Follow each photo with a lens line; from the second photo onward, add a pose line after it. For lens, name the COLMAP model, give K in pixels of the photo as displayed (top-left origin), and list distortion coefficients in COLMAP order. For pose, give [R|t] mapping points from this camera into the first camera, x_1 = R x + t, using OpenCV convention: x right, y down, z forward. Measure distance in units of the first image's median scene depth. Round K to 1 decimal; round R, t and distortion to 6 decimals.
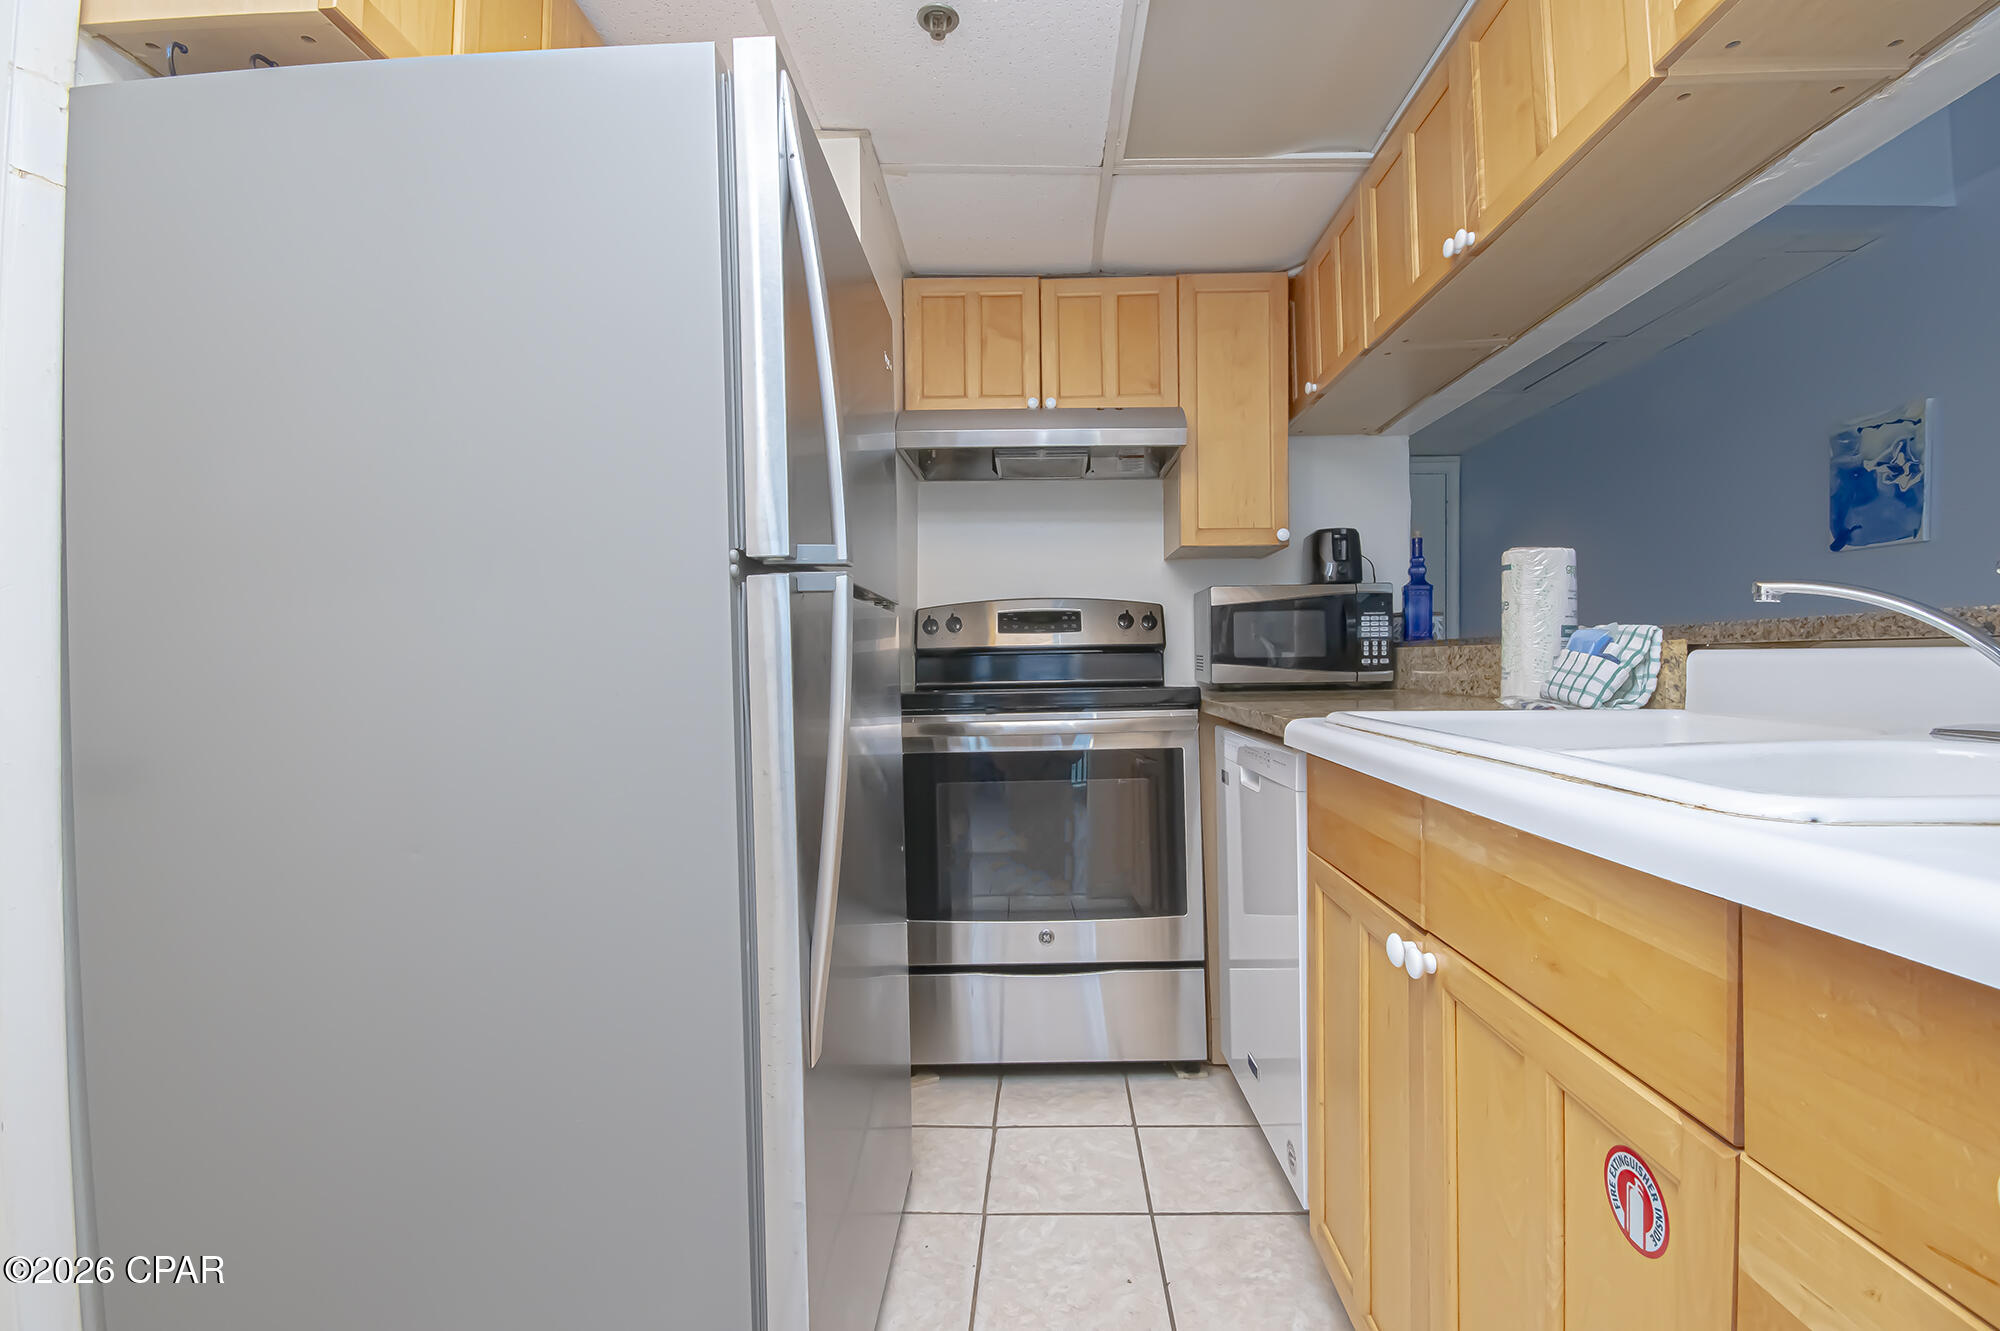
lens RADIAL K [[890.2, 0, 1005.4], [0, 890.2, 672.1], [0, 0, 1]] dist [0.002646, -0.008270]
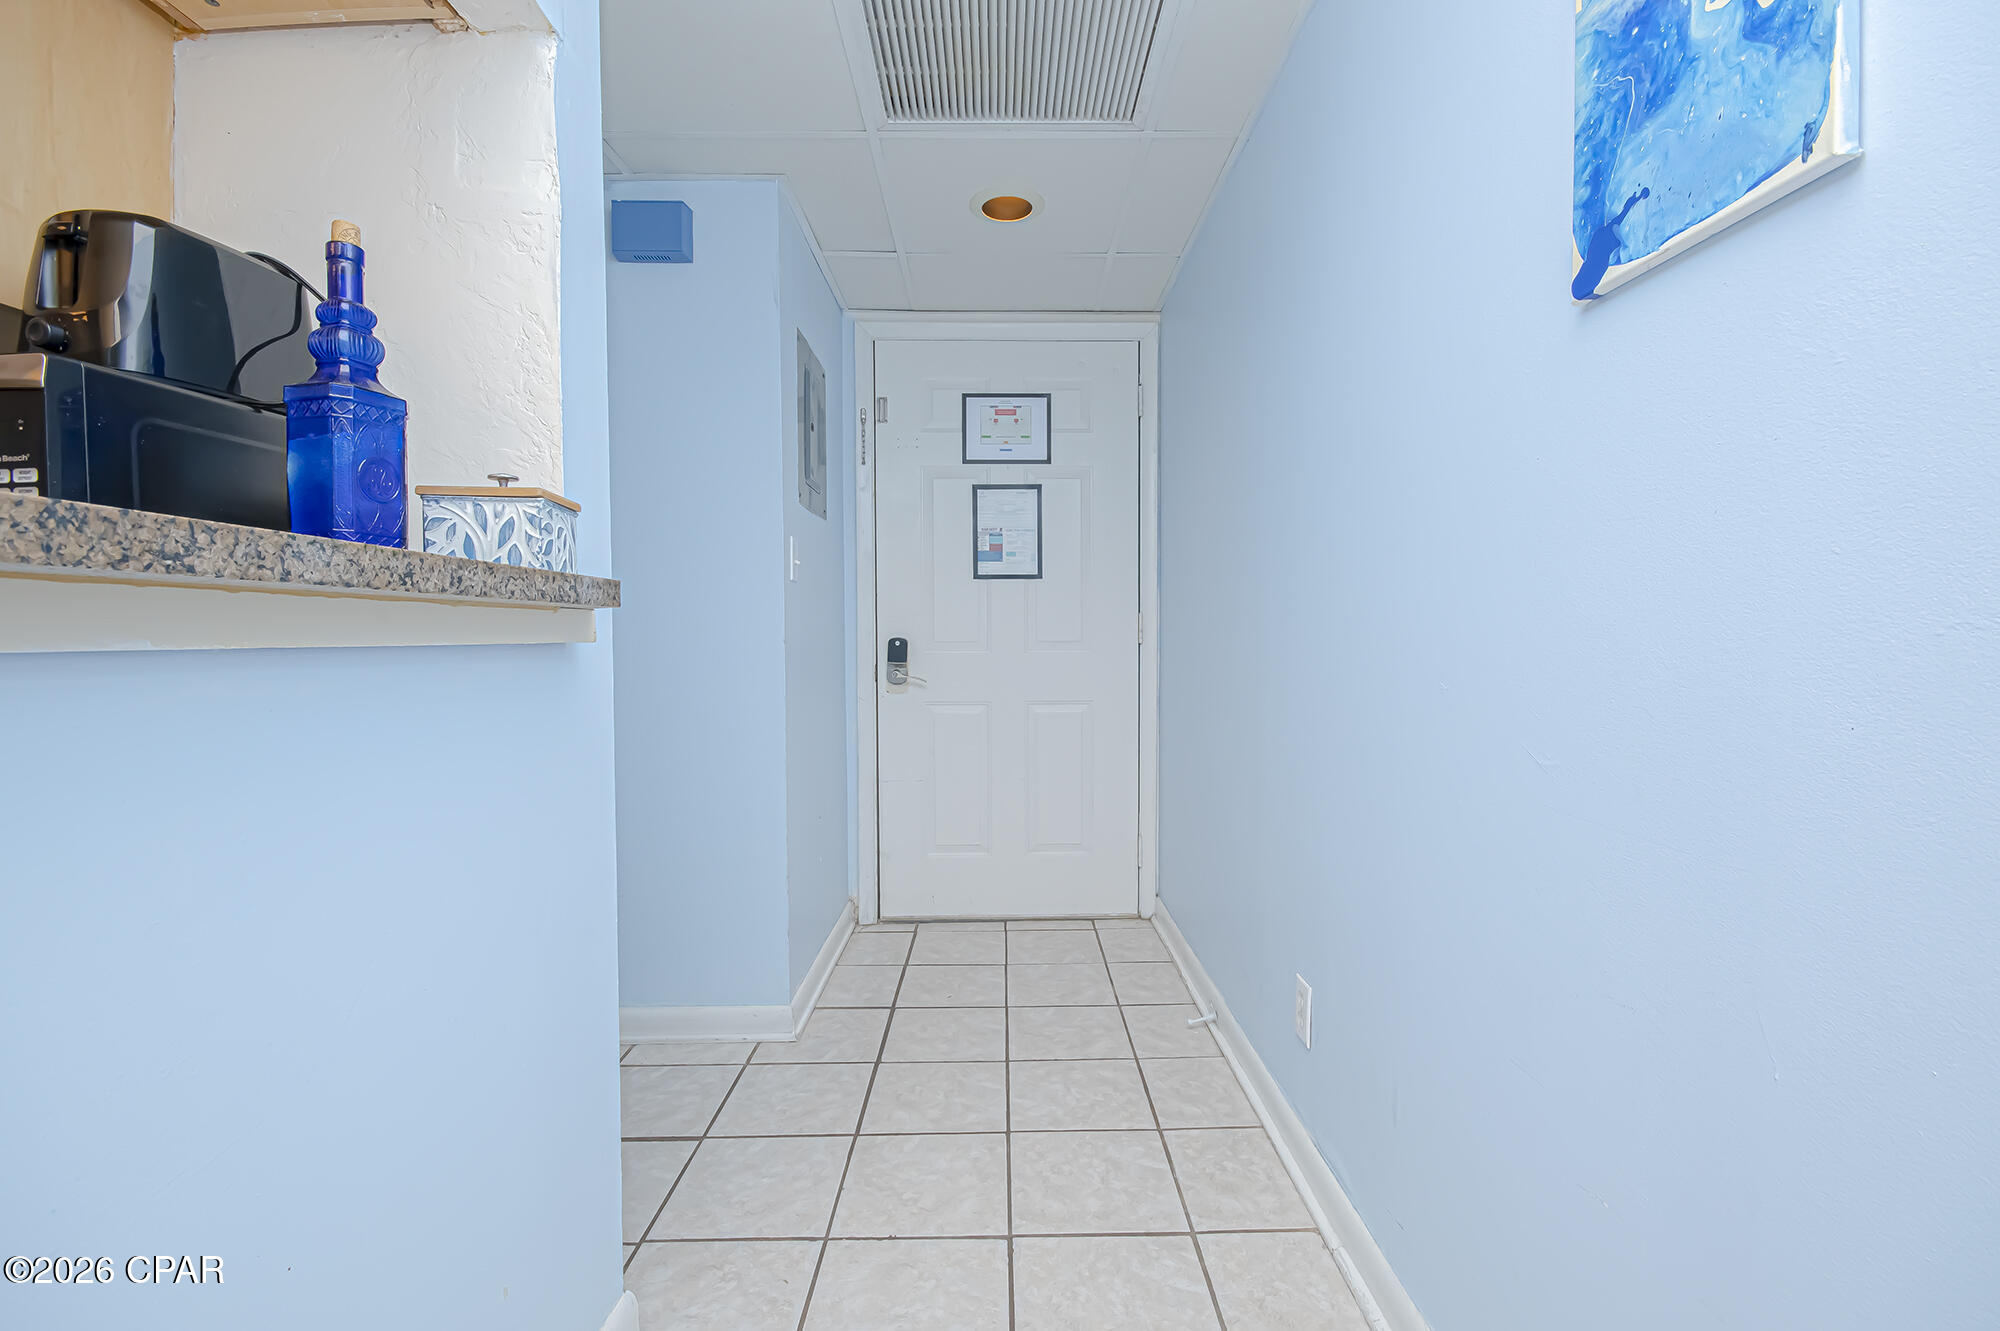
lens RADIAL K [[890.2, 0, 1000.7], [0, 890.2, 662.7], [0, 0, 1]] dist [0.002646, -0.008270]
pose [[0.999015, 0.013788, 0.042179, 0.778333], [-0.014716, 0.999655, 0.021762, -0.002356], [-0.041864, -0.022361, 0.998873, 0.741963]]
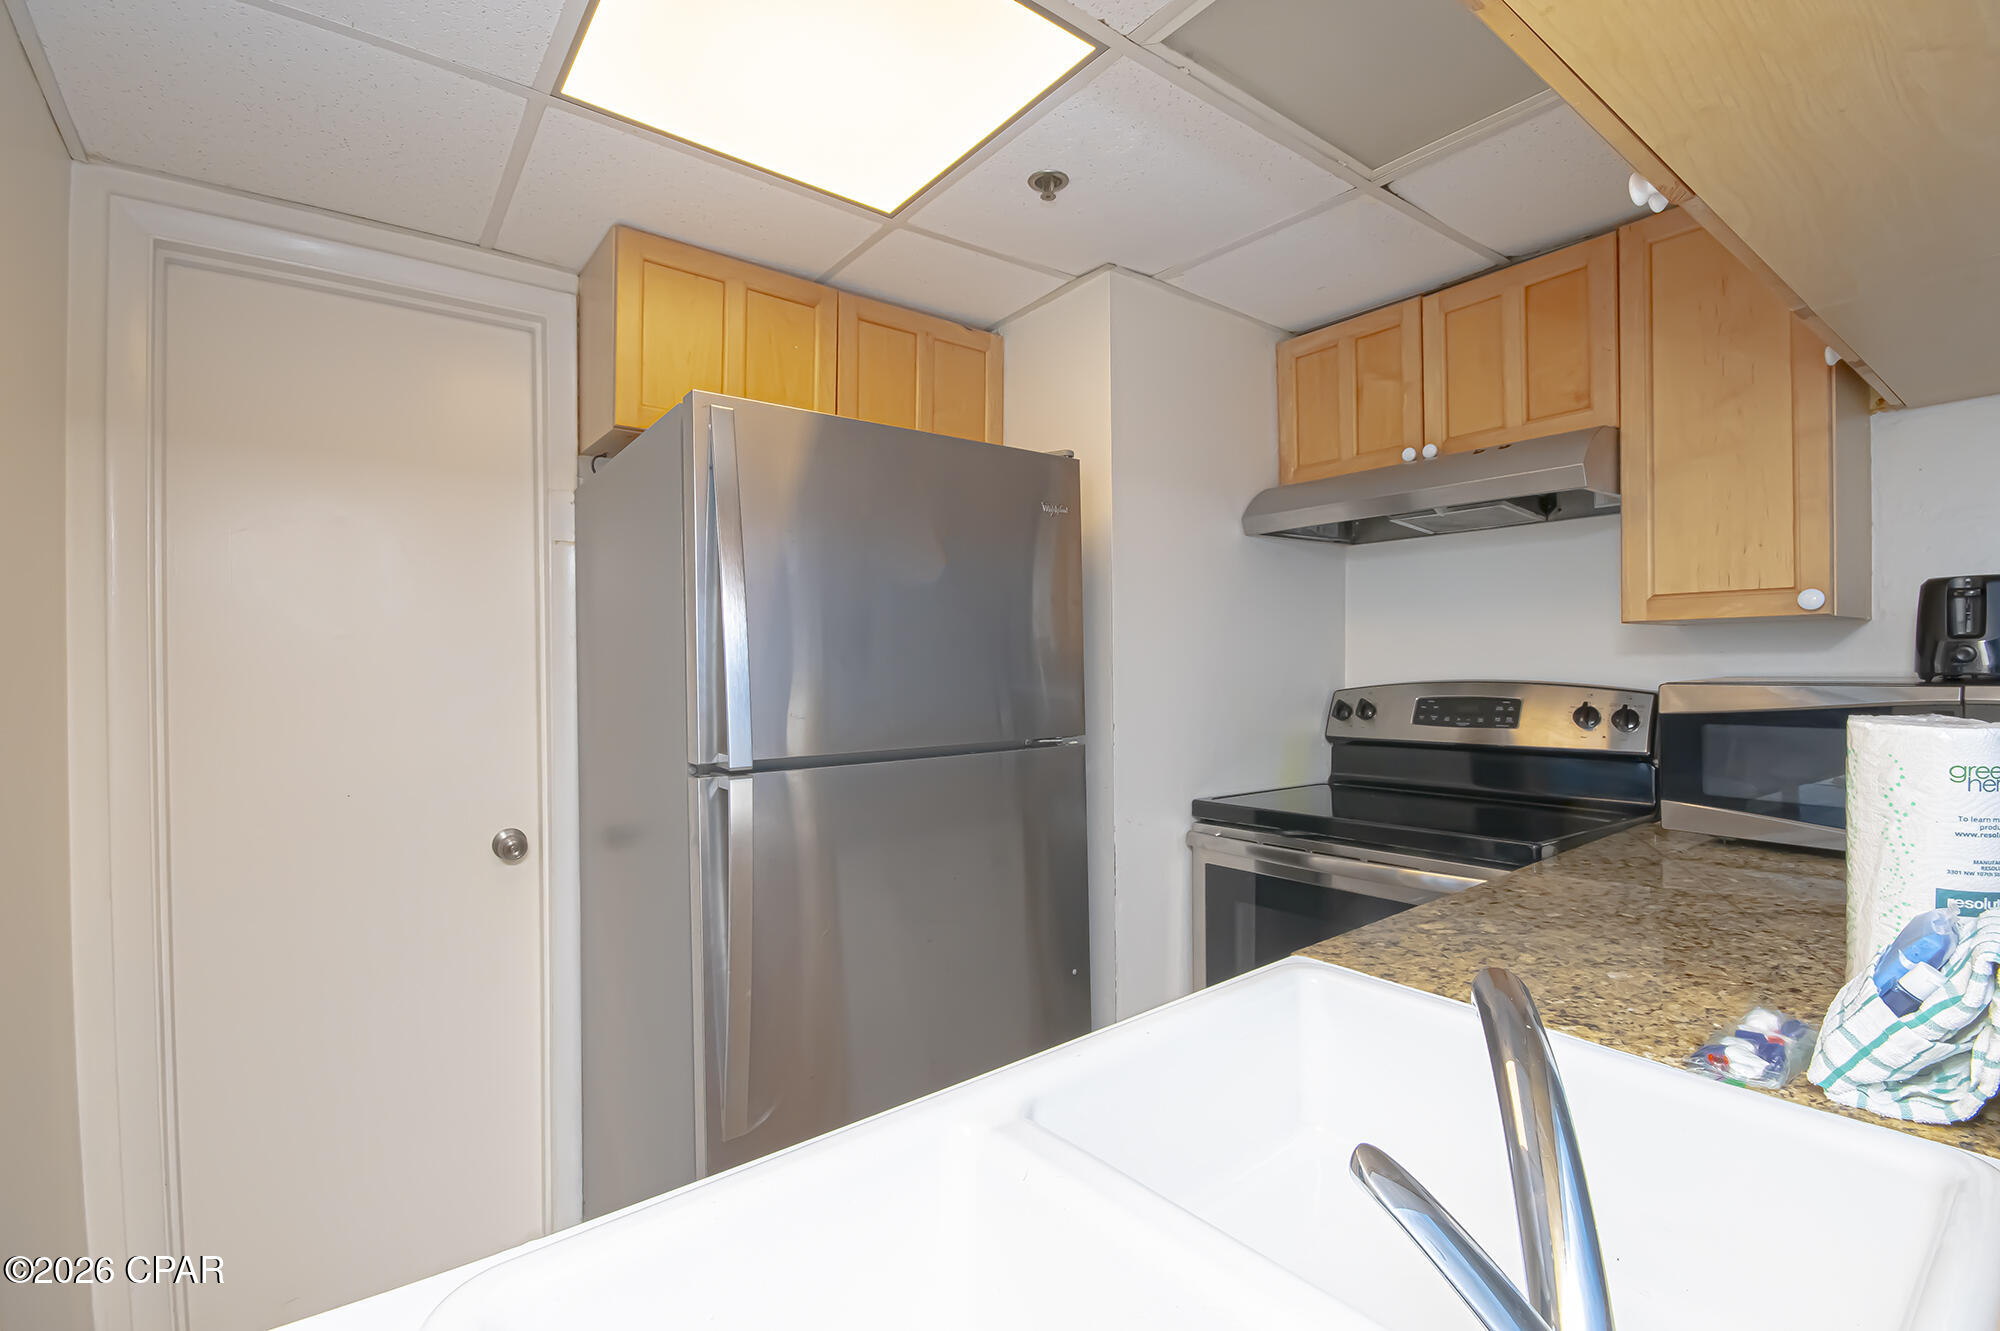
lens RADIAL K [[890.2, 0, 1012.2], [0, 890.2, 669.8], [0, 0, 1]] dist [0.002646, -0.008270]
pose [[0.631341, 0.007159, -0.775472, 0.470255], [0.002486, 0.999934, 0.011255, -0.123152], [0.775501, -0.009033, 0.631281, 0.214904]]
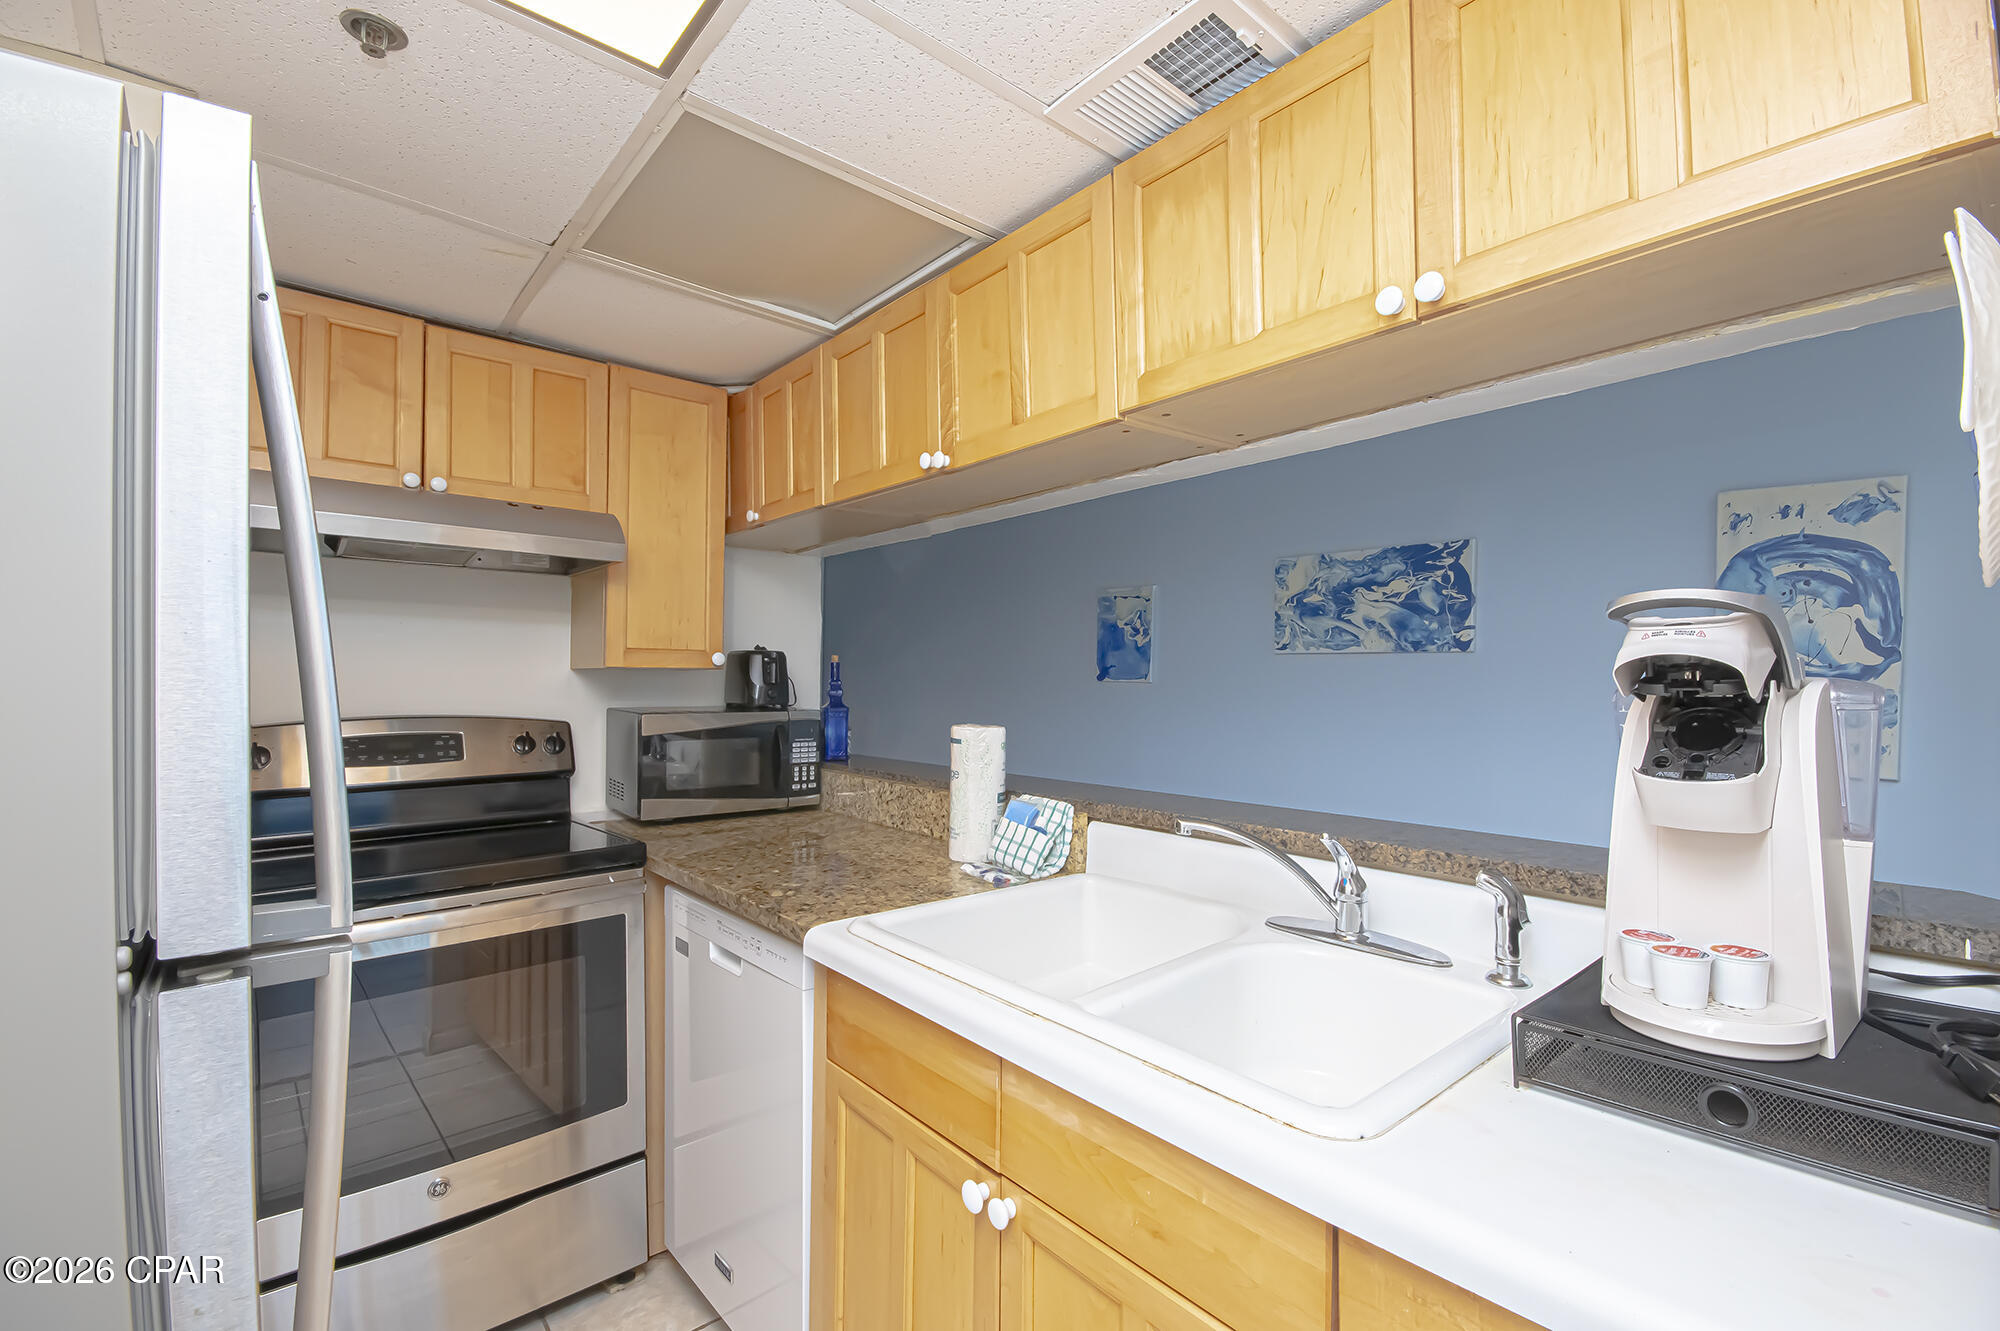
lens RADIAL K [[890.2, 0, 1026.8], [0, 890.2, 668.6], [0, 0, 1]] dist [0.002646, -0.008270]
pose [[0.725513, 0.023213, 0.687817, -0.118034], [-0.008005, 0.999648, -0.025293, -0.131426], [-0.688162, 0.012844, 0.725444, 0.073737]]
